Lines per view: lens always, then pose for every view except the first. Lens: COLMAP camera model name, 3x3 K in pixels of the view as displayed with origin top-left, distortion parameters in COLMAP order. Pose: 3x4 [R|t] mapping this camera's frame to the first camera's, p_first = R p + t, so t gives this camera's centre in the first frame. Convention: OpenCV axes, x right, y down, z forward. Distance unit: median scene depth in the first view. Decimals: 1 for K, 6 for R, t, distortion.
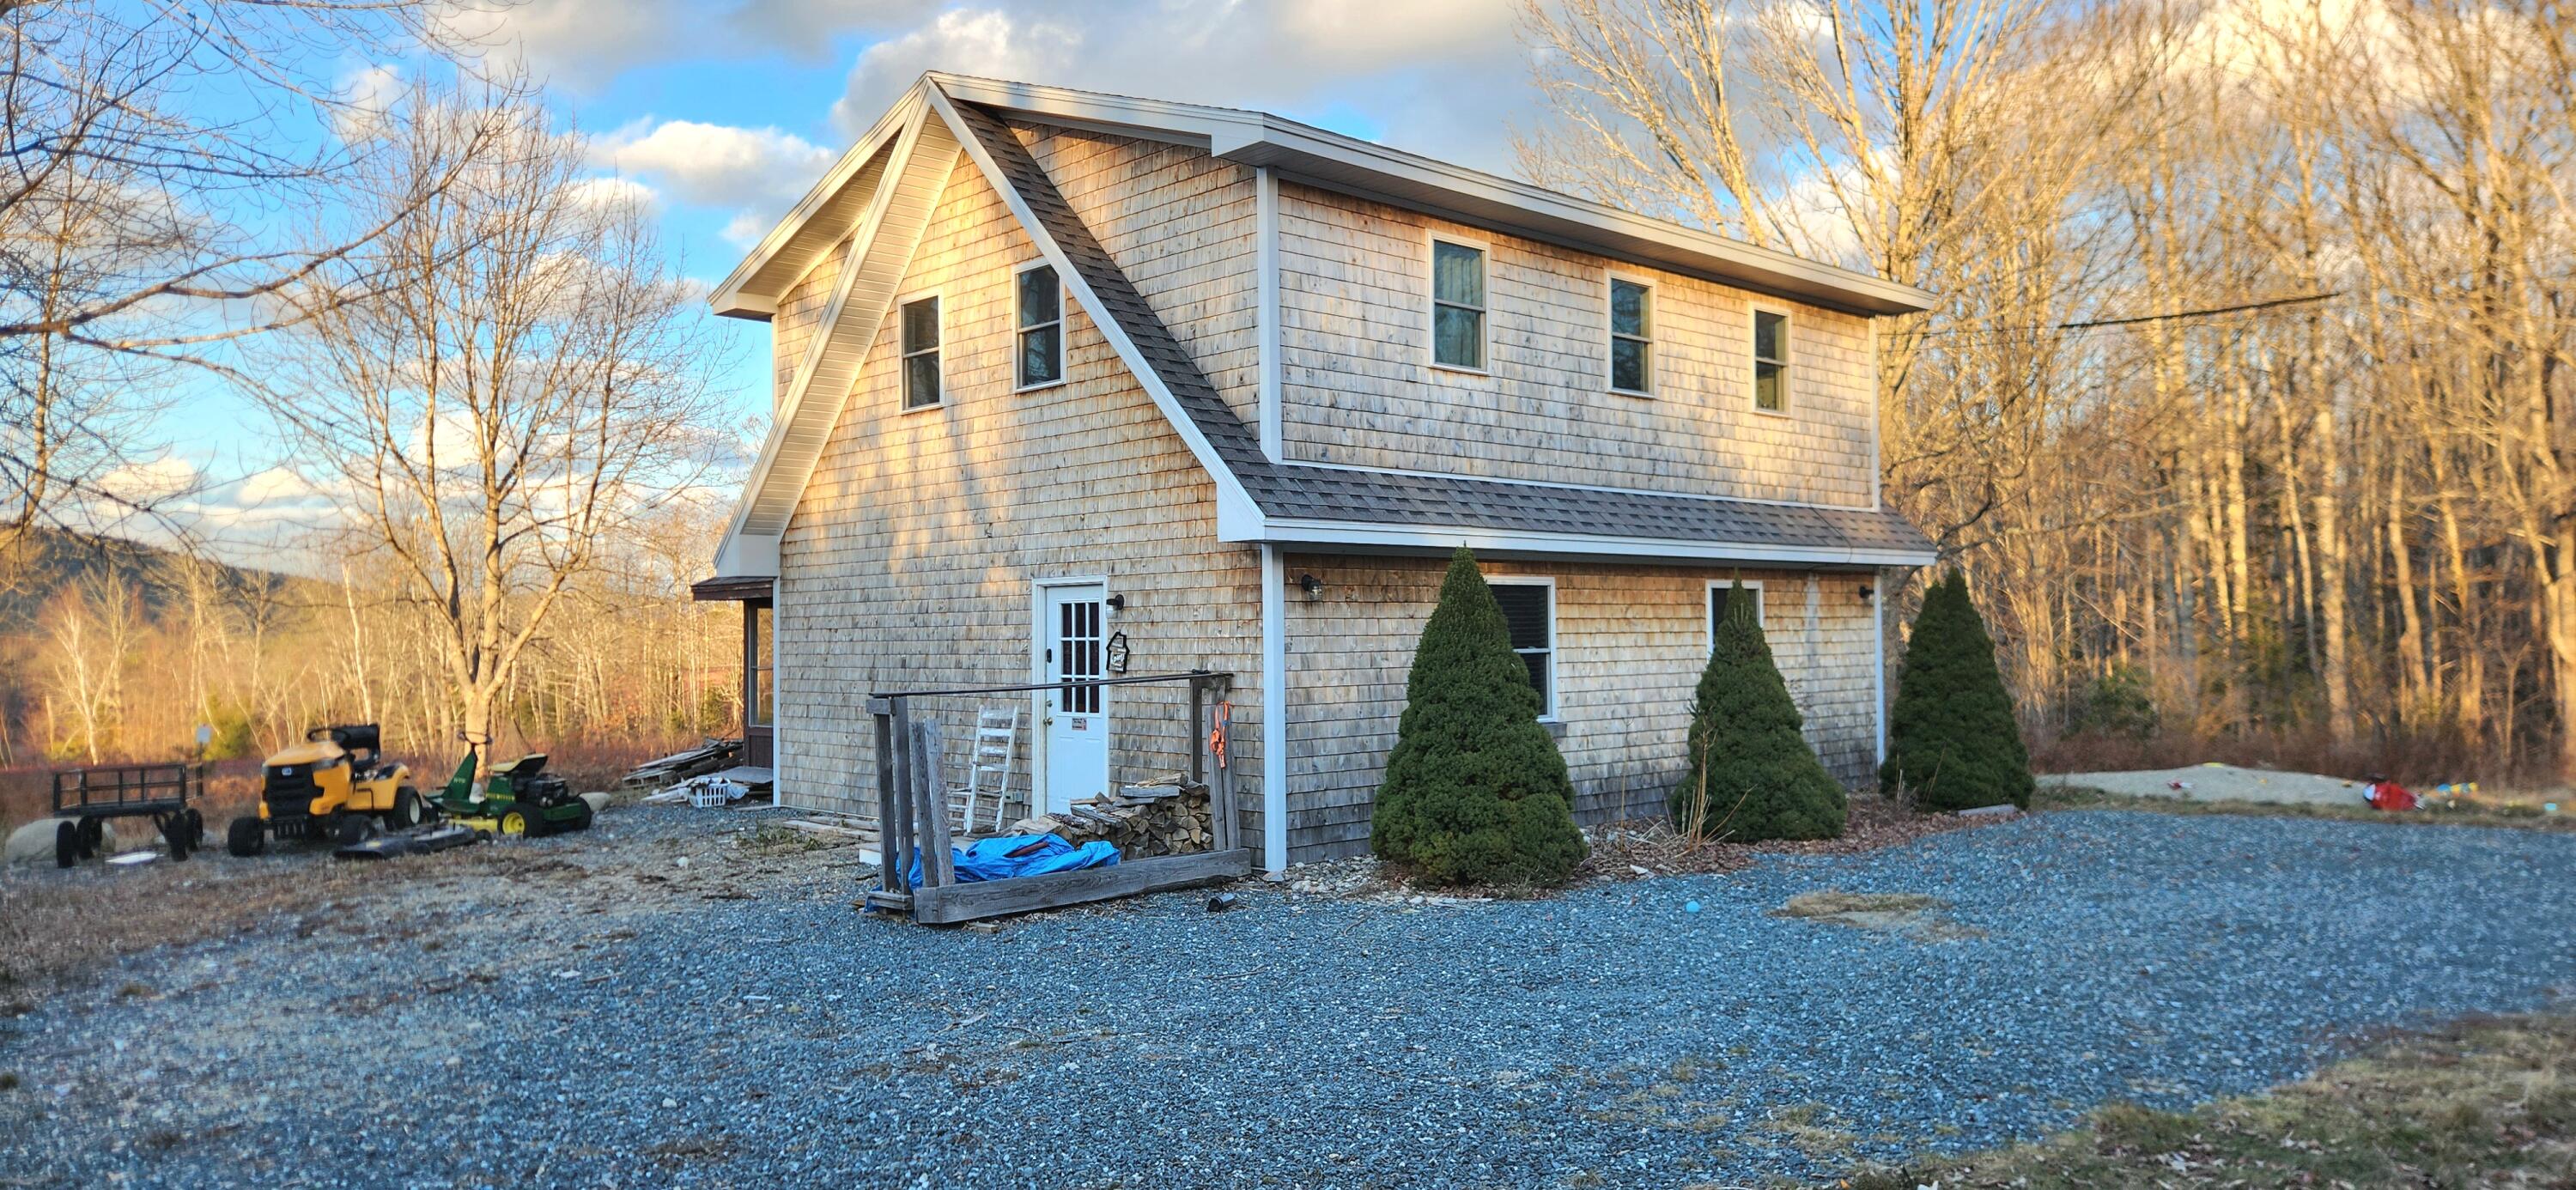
lens RADIAL K [[1708.1, 0, 1286.6], [0, 1708.1, 613.6], [0, 0, 1]] dist [0.065953, -0.065926]
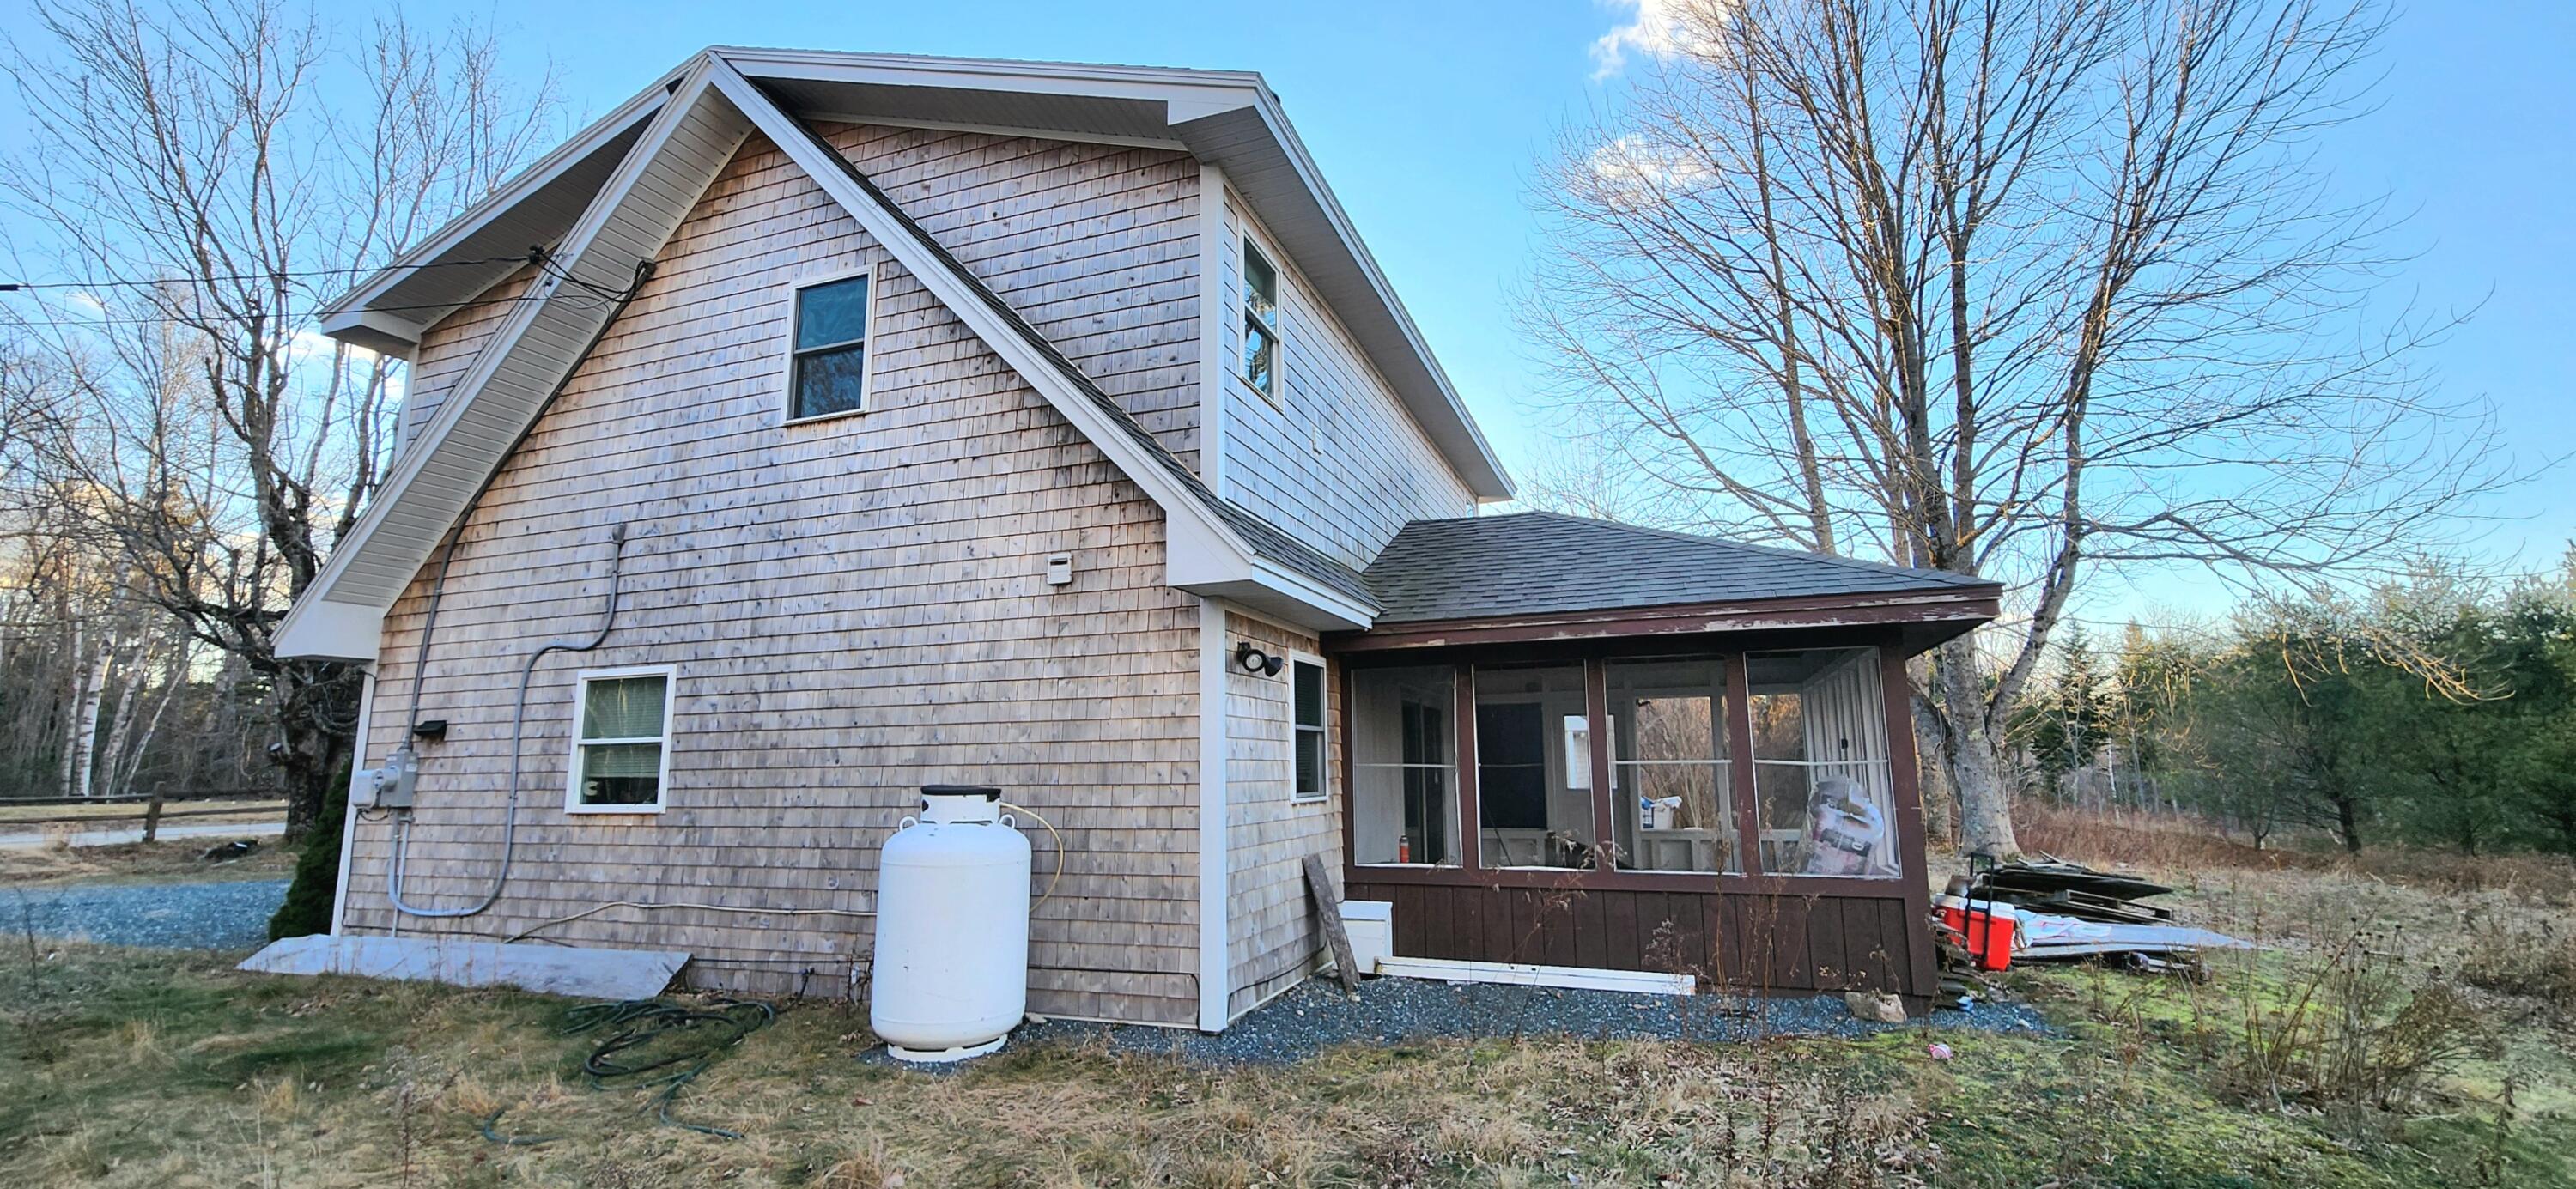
lens RADIAL K [[903.5, 0, 1288.0], [0, 903.5, 594.5], [0, 0, 1]] dist [0.000029, -0.000009]
pose [[0.876104, 0.077124, 0.475914, -0.165911], [-0.013692, 0.990704, -0.135343, 0.015542], [-0.481928, 0.112058, 0.869016, 0.558573]]
